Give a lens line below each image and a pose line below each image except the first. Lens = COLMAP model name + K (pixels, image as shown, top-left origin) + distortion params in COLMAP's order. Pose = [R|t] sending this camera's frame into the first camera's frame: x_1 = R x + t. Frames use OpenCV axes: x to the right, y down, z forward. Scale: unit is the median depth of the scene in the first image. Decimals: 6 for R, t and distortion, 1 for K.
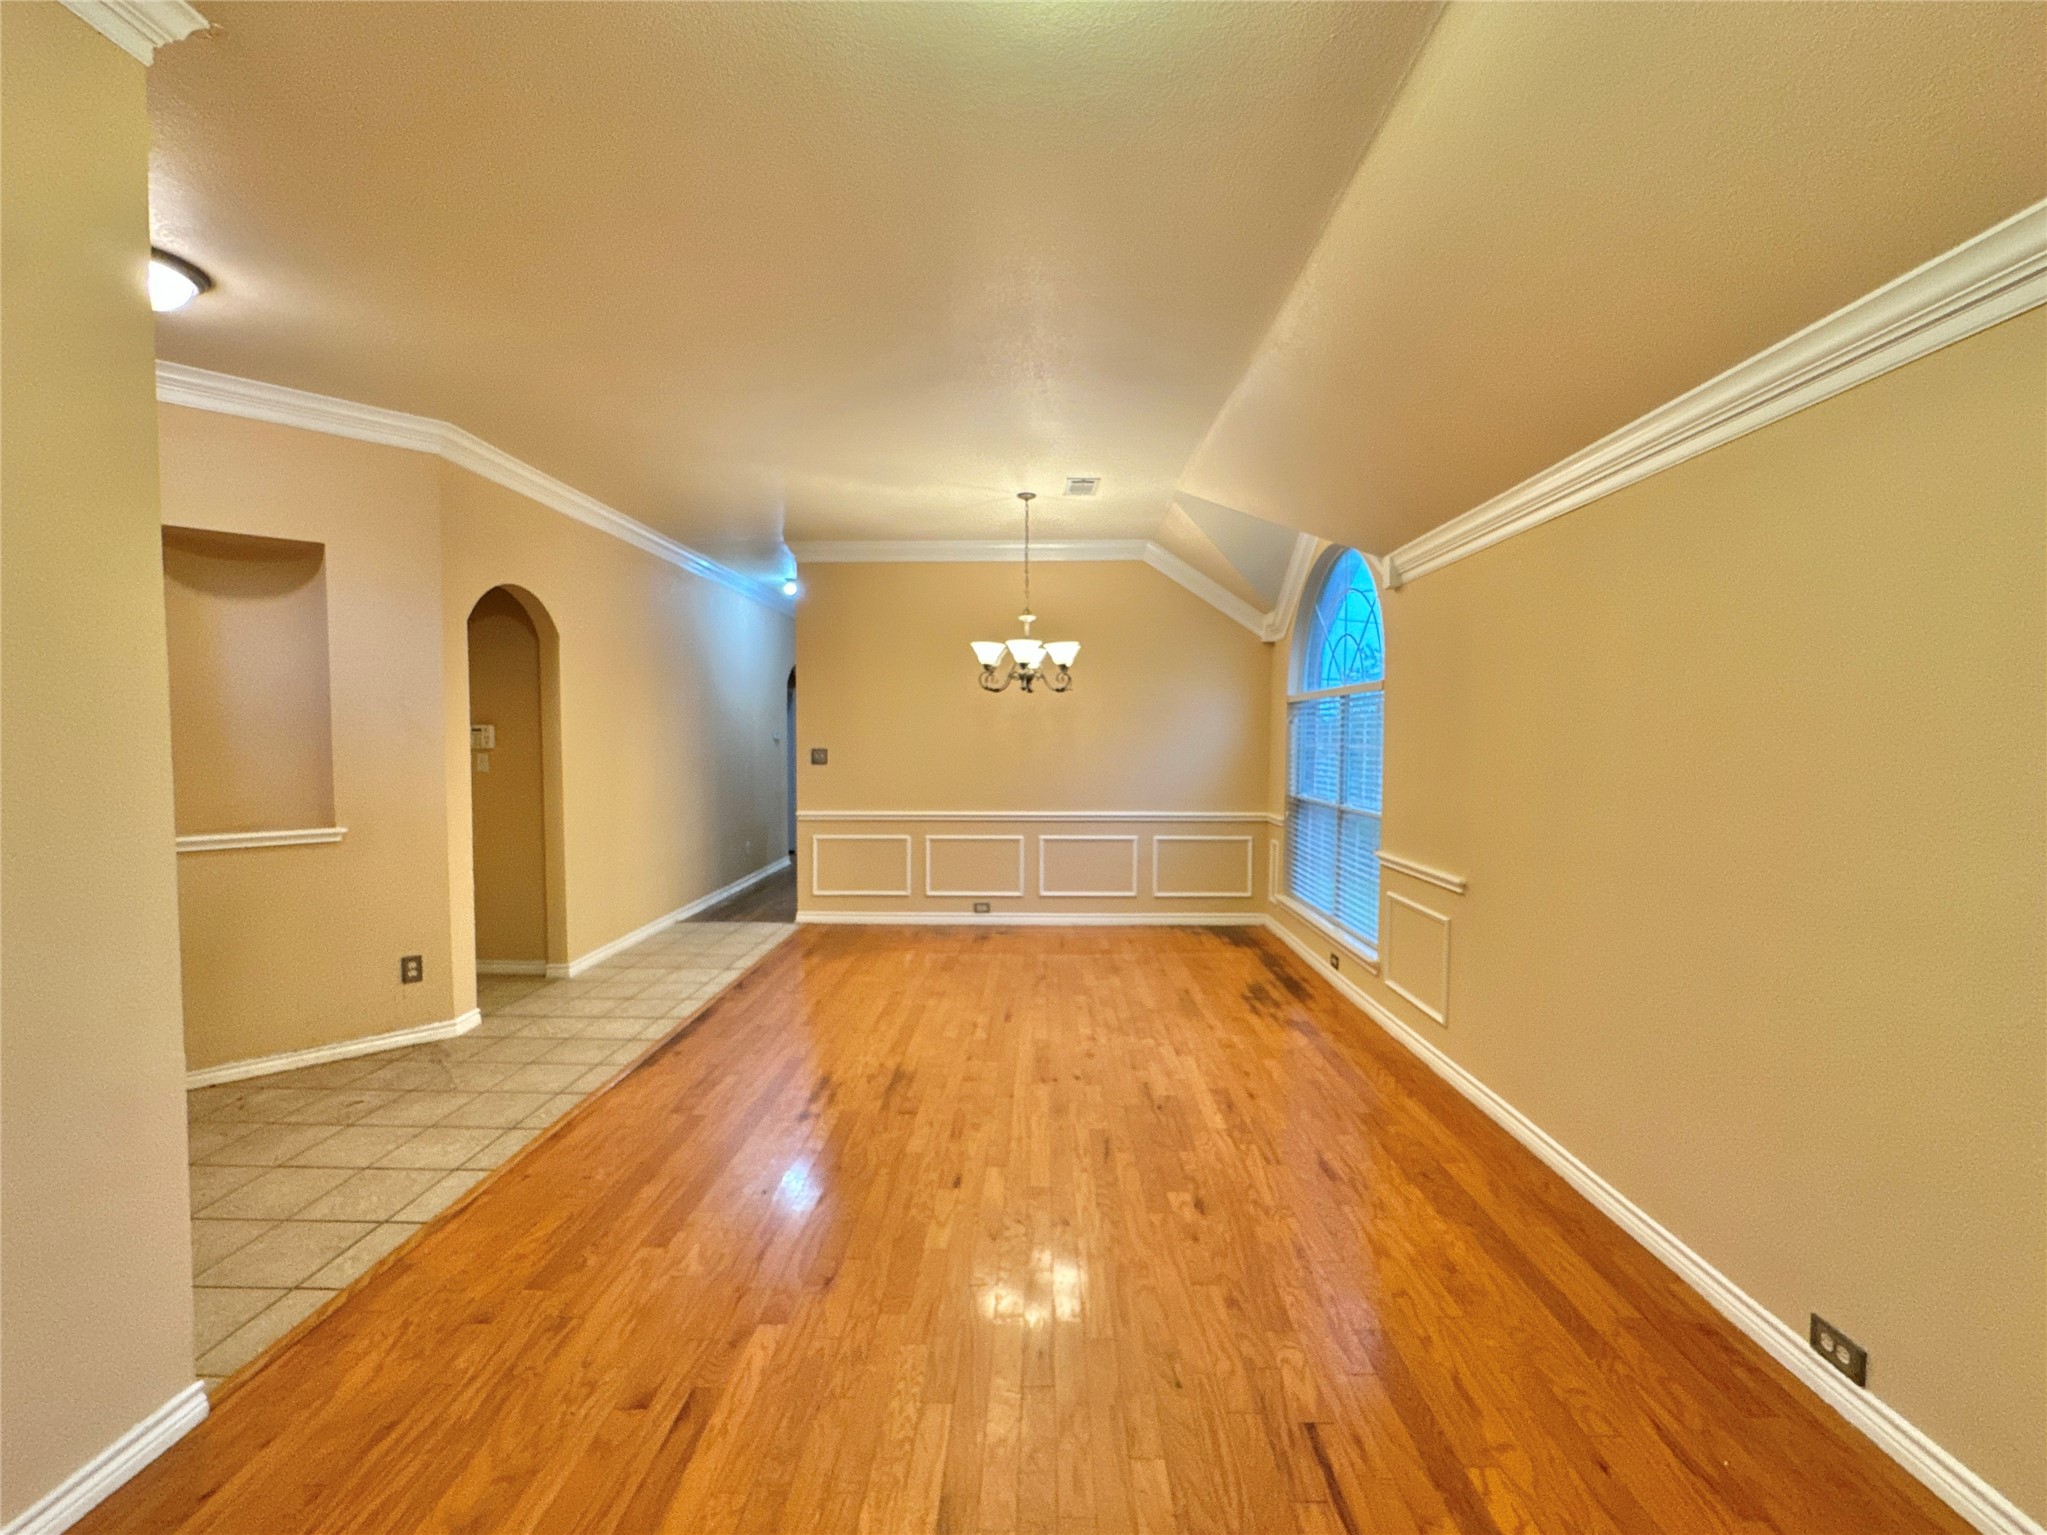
lens RADIAL K [[788.2, 0, 1018.1], [0, 788.2, 773.4], [0, 0, 1]] dist [-0.002090, -0.000443]
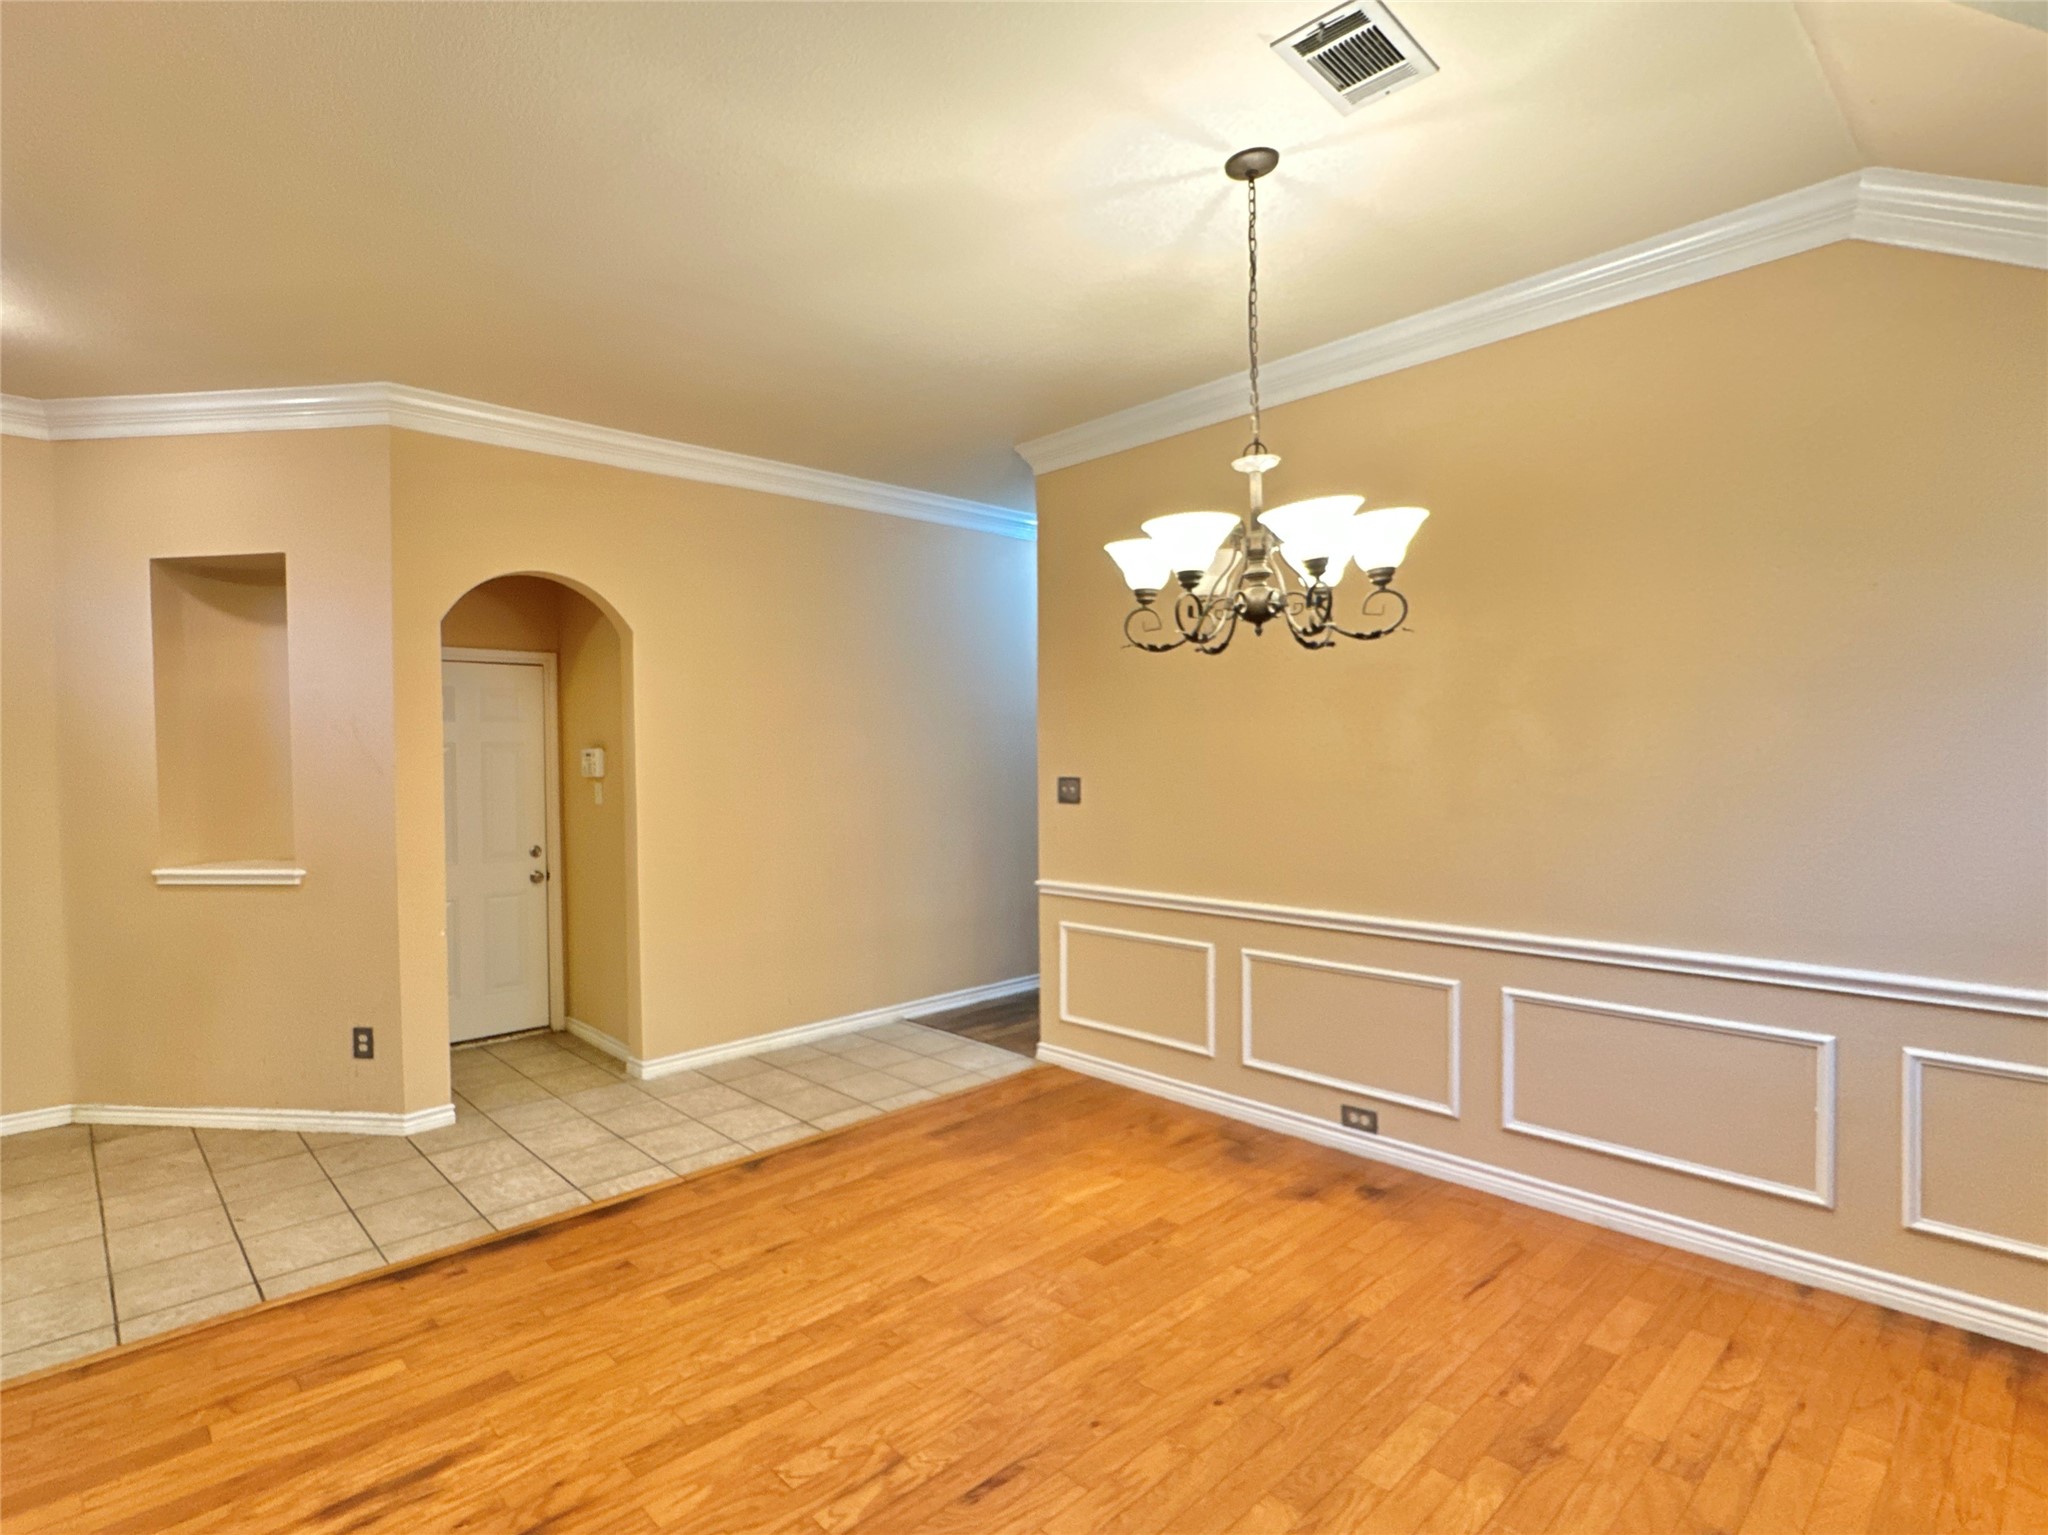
lens RADIAL K [[906.3, 0, 1018.8], [0, 906.3, 769.3], [0, 0, 1]] dist [-0.002939, -0.000375]
pose [[0.655060, 0.004075, -0.755565, 0.307268], [-0.023638, 0.999606, -0.015103, -0.033038], [0.755207, 0.027754, 0.654899, 0.658635]]
